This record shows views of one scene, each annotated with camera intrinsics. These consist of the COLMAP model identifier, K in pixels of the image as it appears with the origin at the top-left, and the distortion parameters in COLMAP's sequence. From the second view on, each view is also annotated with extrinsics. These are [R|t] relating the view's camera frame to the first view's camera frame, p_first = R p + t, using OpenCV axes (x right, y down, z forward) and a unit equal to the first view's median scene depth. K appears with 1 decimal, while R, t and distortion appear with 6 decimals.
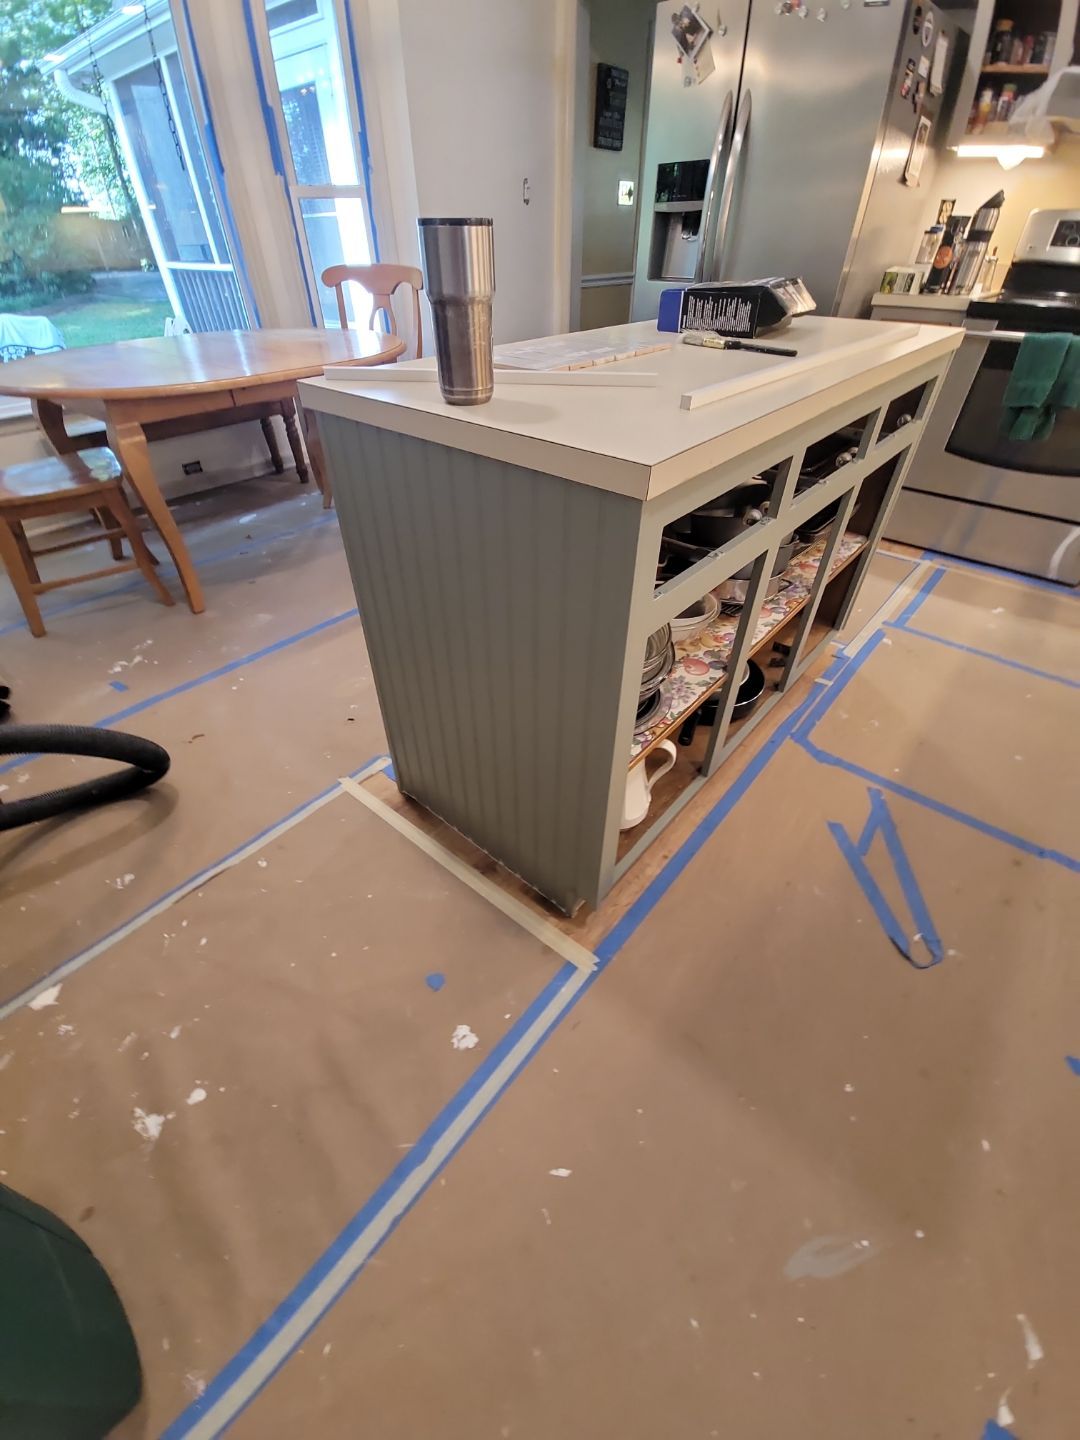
lens RADIAL K [[579.0, 0, 531.8], [0, 579.0, 722.2], [0, 0, 1]] dist [0.004870, -0.004384]
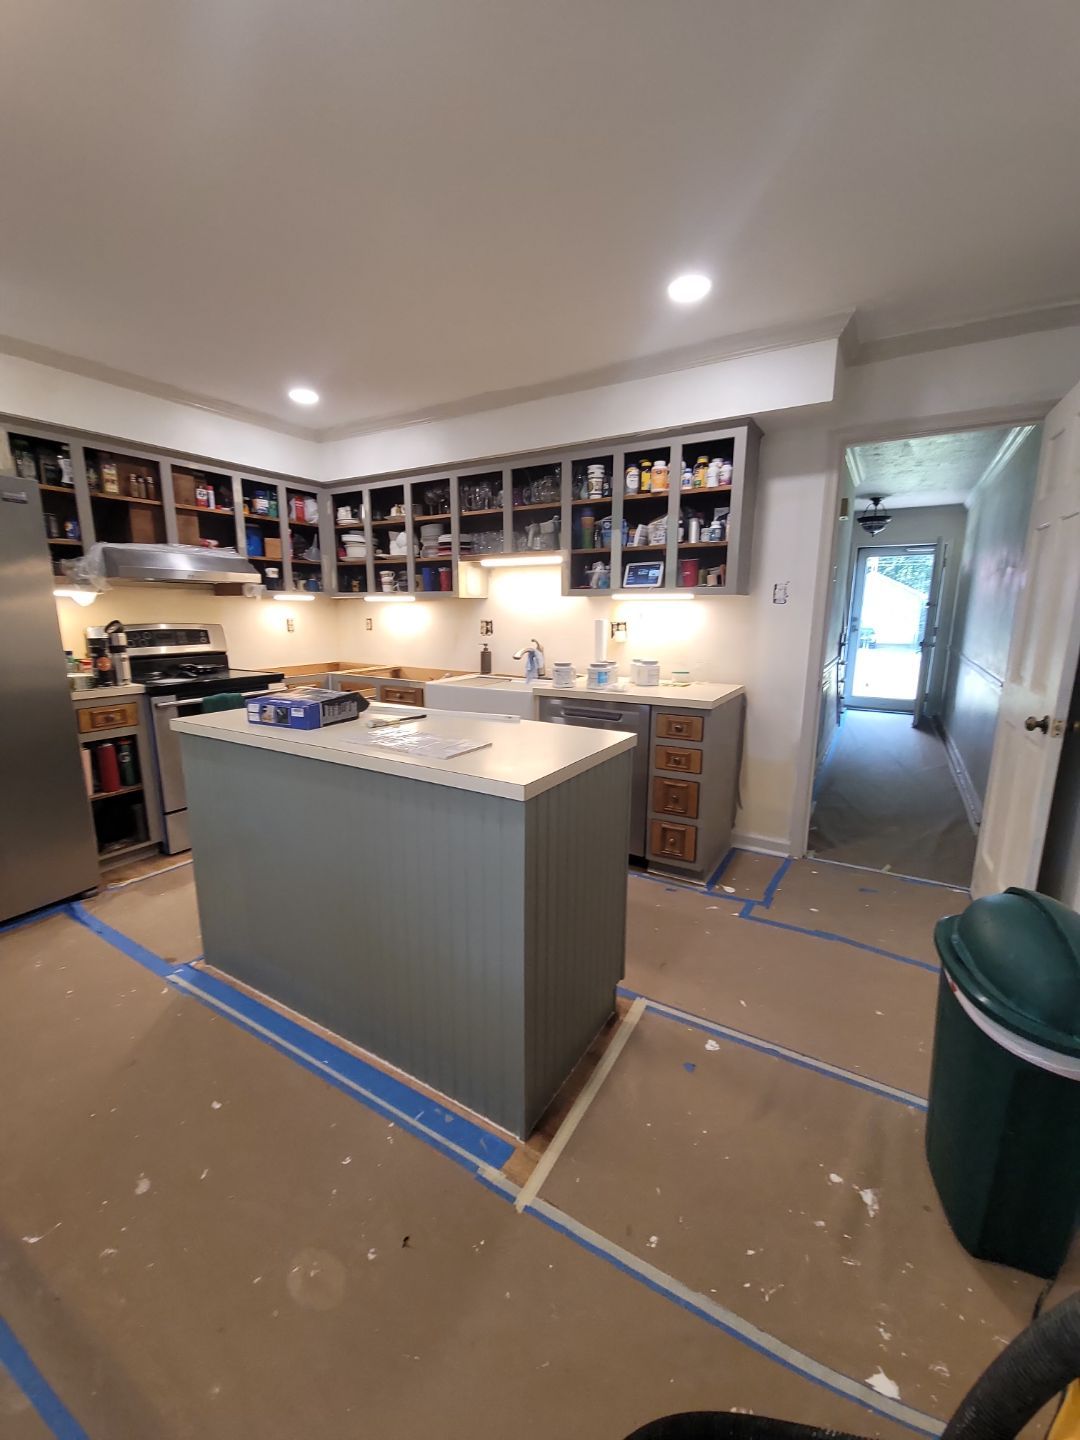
lens RADIAL K [[579.0, 0, 536.5], [0, 579.0, 724.3], [0, 0, 1]] dist [0.004870, -0.004384]
pose [[-0.175250, -0.182657, 0.967431, -1.101547], [0.626957, 0.736928, 0.252710, -0.663736], [-0.759087, 0.650825, -0.014629, 0.588873]]
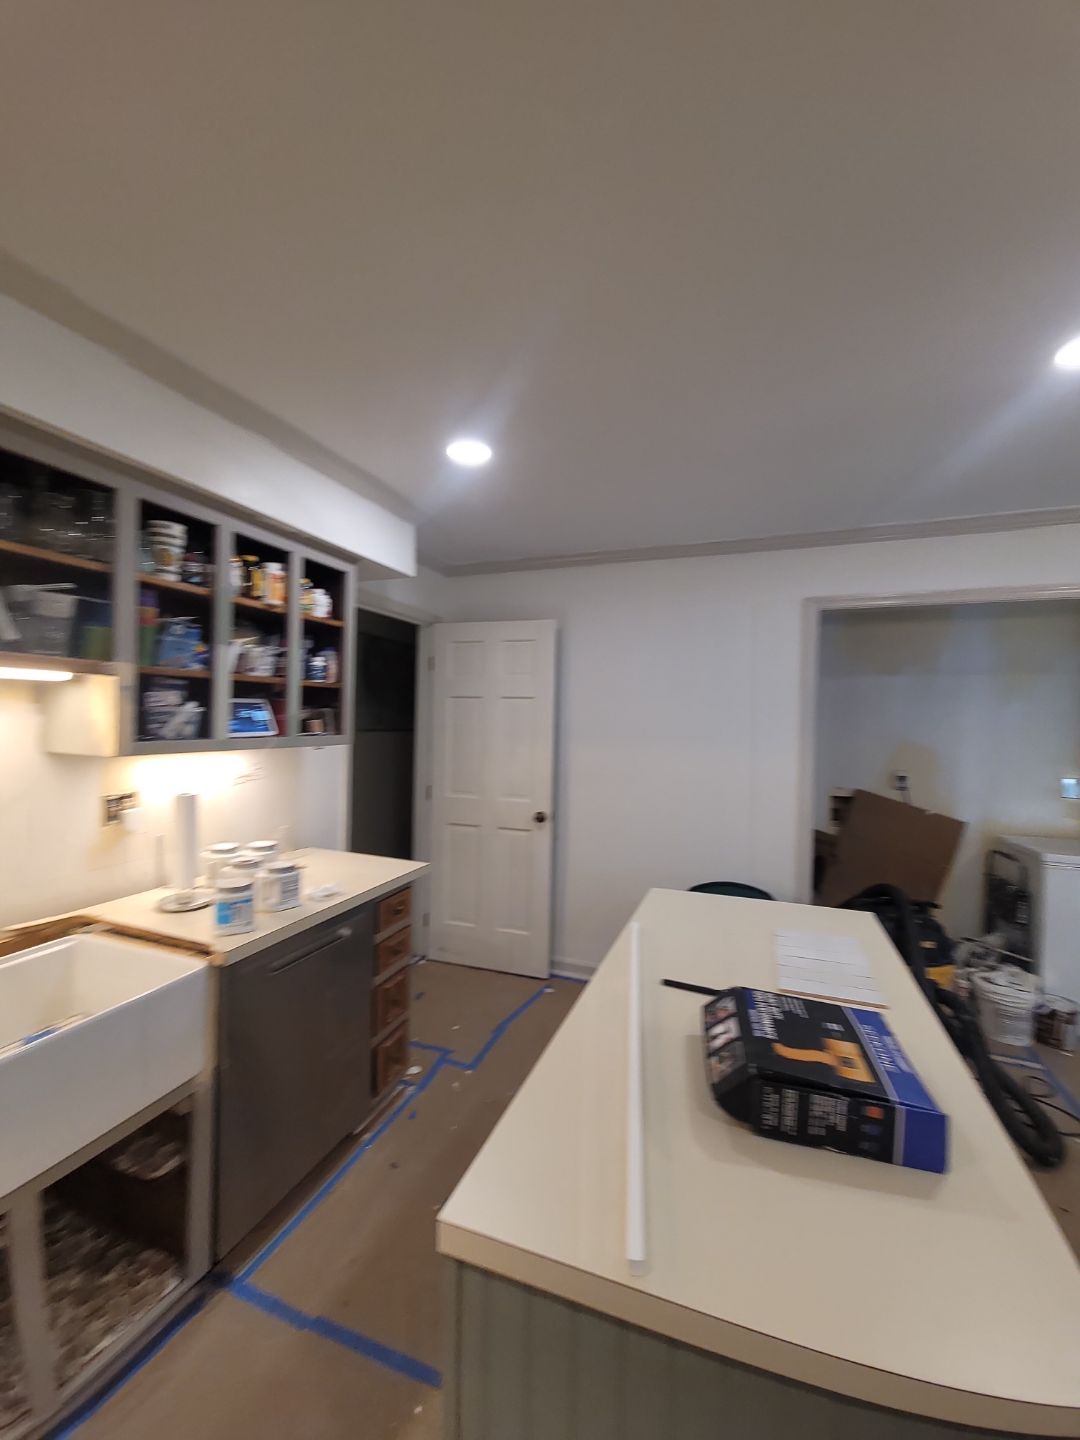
lens RADIAL K [[579.0, 0, 530.1], [0, 579.0, 723.1], [0, 0, 1]] dist [0.004870, -0.004384]
pose [[-0.940600, -0.004837, -0.339481, 0.830868], [-0.224318, 0.759429, 0.610696, -1.277803], [0.254858, 0.650572, -0.715404, 1.080861]]
